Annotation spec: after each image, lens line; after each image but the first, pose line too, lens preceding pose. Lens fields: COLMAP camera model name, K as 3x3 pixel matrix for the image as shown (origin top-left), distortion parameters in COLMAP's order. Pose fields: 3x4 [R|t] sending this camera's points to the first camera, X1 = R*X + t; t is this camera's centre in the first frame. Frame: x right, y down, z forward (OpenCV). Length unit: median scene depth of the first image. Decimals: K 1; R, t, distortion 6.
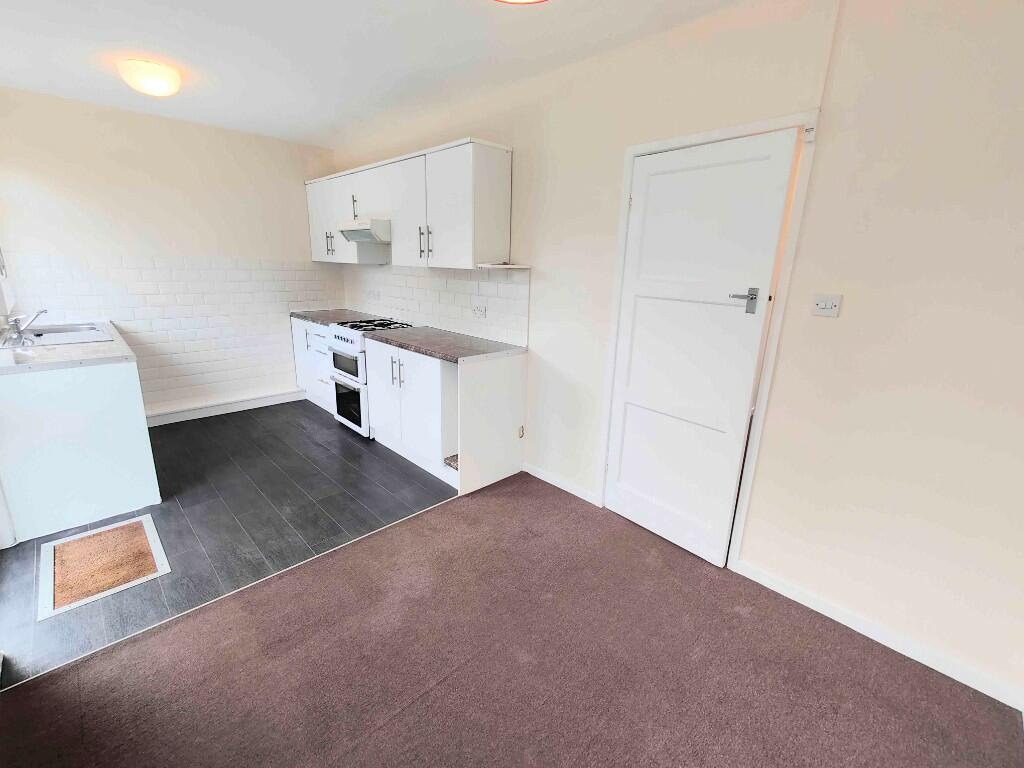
lens RADIAL K [[449.8, 0, 515.1], [0, 449.8, 381.9], [0, 0, 1]] dist [-0.001400, 0.000466]
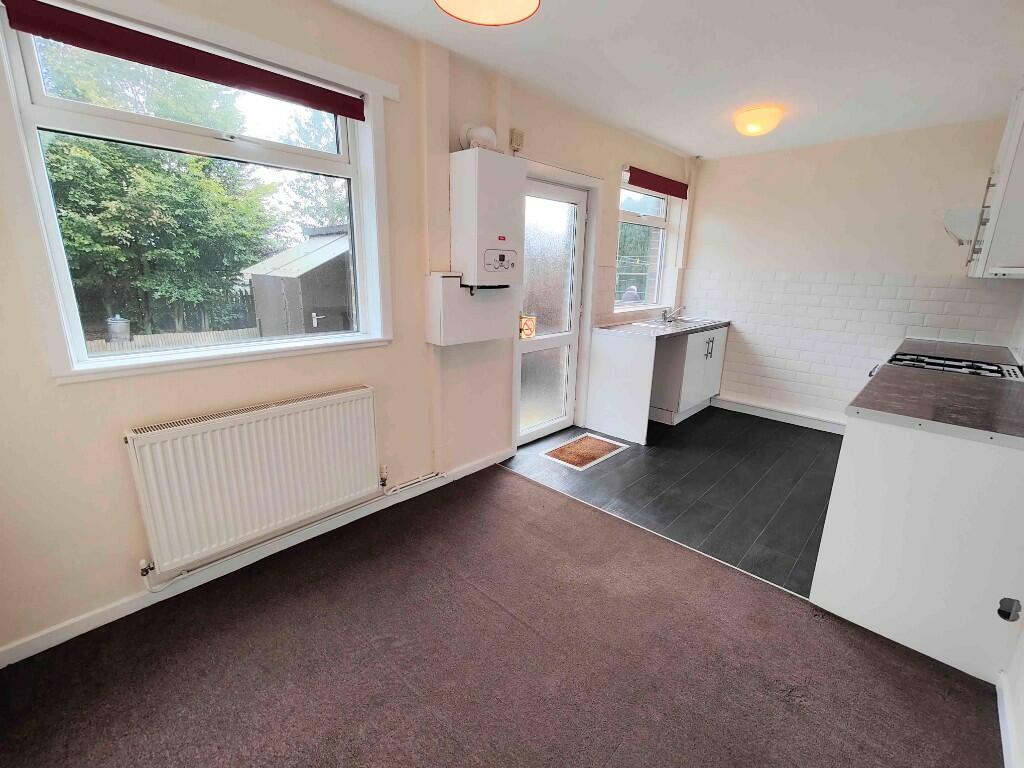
lens RADIAL K [[449.8, 0, 514.9], [0, 449.8, 383.5], [0, 0, 1]] dist [-0.001400, 0.000466]
pose [[0.035594, 0.231034, -0.972294, 0.519899], [-0.281017, 0.935968, 0.212115, -0.094336], [0.959043, 0.265681, 0.098240, 0.451055]]
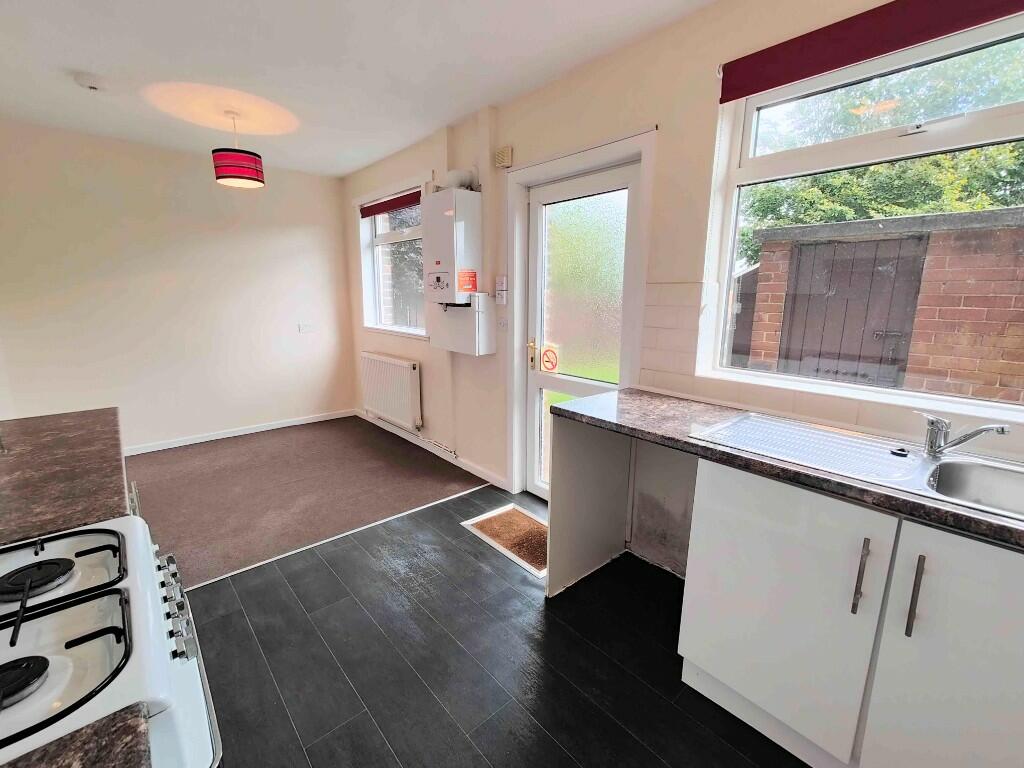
lens RADIAL K [[449.8, 0, 511.4], [0, 449.8, 384.1], [0, 0, 1]] dist [-0.001400, 0.000466]
pose [[-0.998171, -0.043248, 0.042243, -0.782925], [-0.020172, 0.896962, 0.441648, -0.414035], [-0.056991, 0.439988, -0.896193, 1.612935]]
